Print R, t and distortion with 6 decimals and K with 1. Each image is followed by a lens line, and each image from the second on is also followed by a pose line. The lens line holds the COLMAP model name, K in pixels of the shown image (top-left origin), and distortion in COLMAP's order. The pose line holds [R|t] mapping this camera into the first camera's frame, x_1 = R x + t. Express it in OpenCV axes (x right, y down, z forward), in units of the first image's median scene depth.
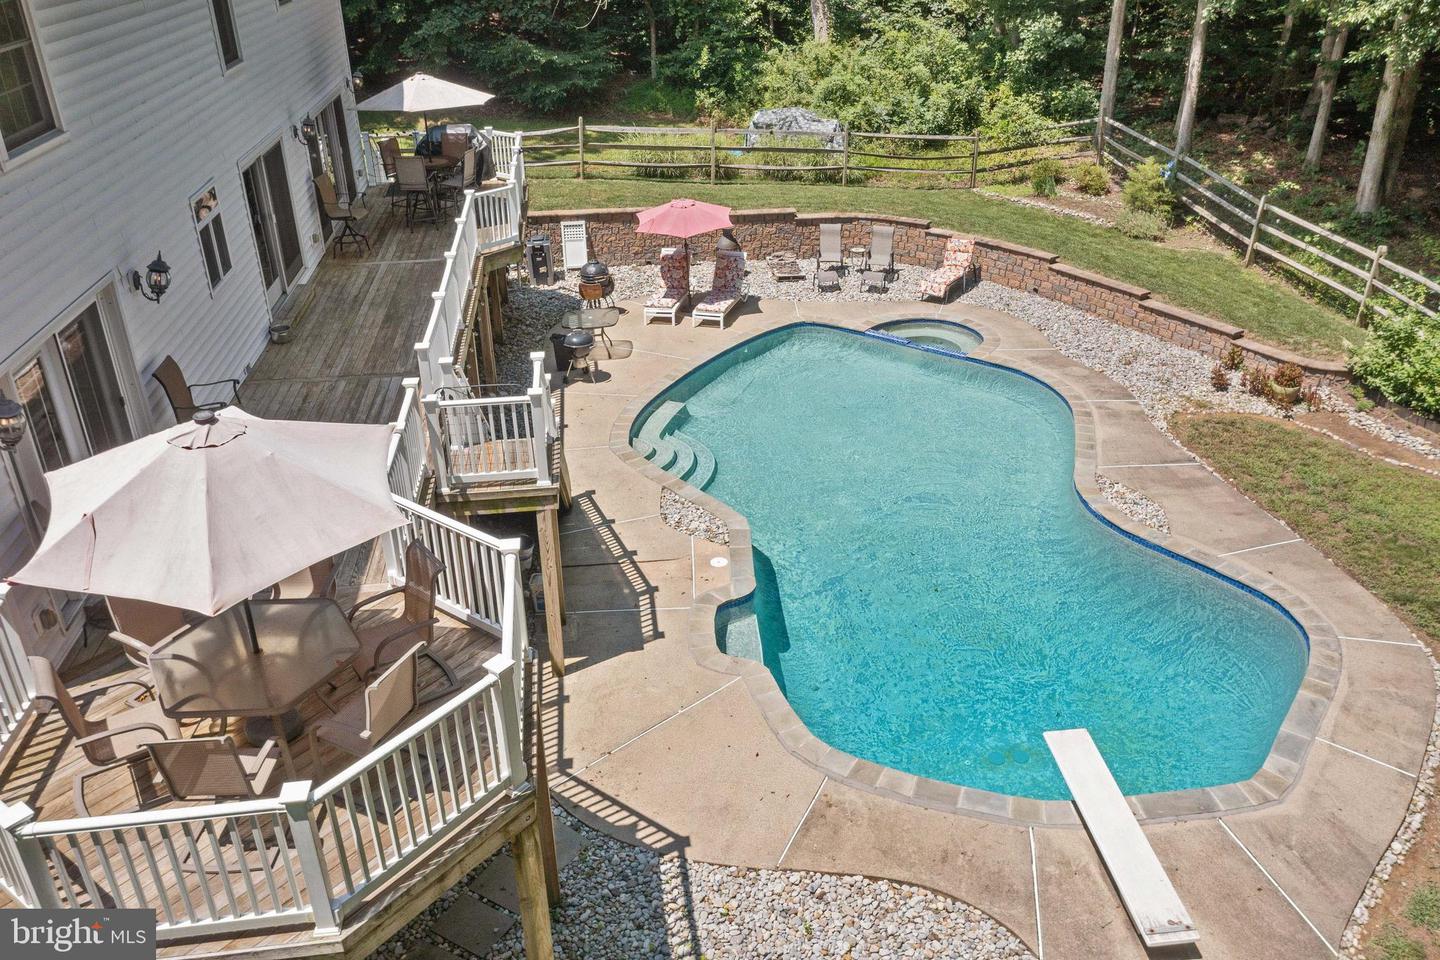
lens RADIAL K [[1141.6, 0, 720.0], [0, 1141.6, 480.0], [0, 0, 1]] dist [-0.009474, -0.000235]
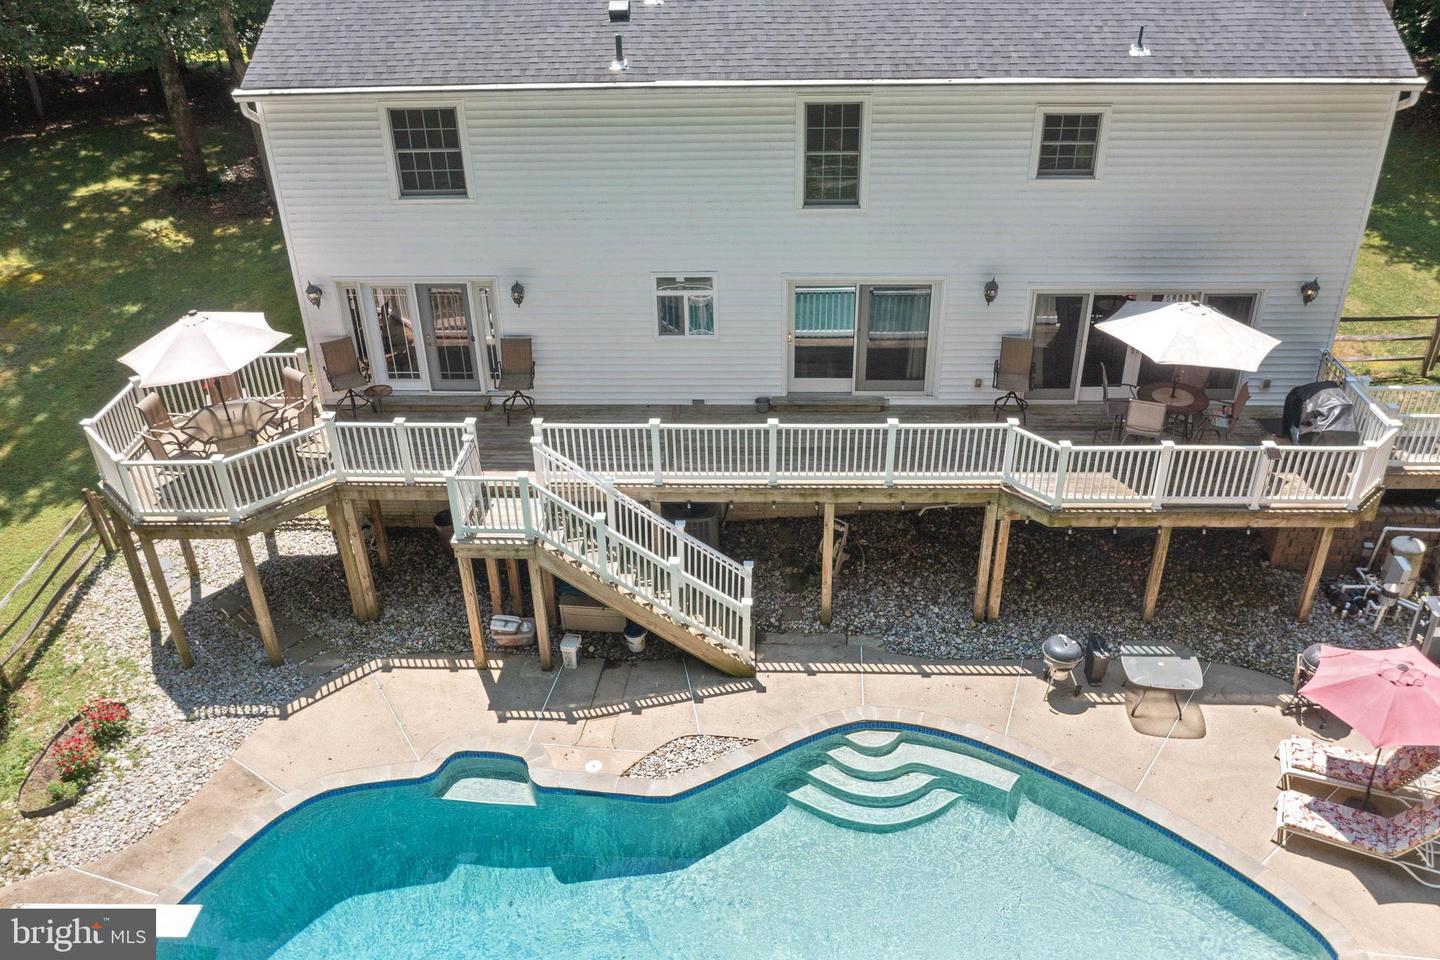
lens RADIAL K [[1158.1, 0, 720.0], [0, 1158.1, 480.0], [0, 0, 1]] dist [-0.038691, 0.004447]
pose [[-0.169387, 0.527422, -0.832547, 0.476144], [-0.436005, 0.717489, 0.543240, -0.488873], [0.883859, 0.455013, 0.108425, 0.573034]]
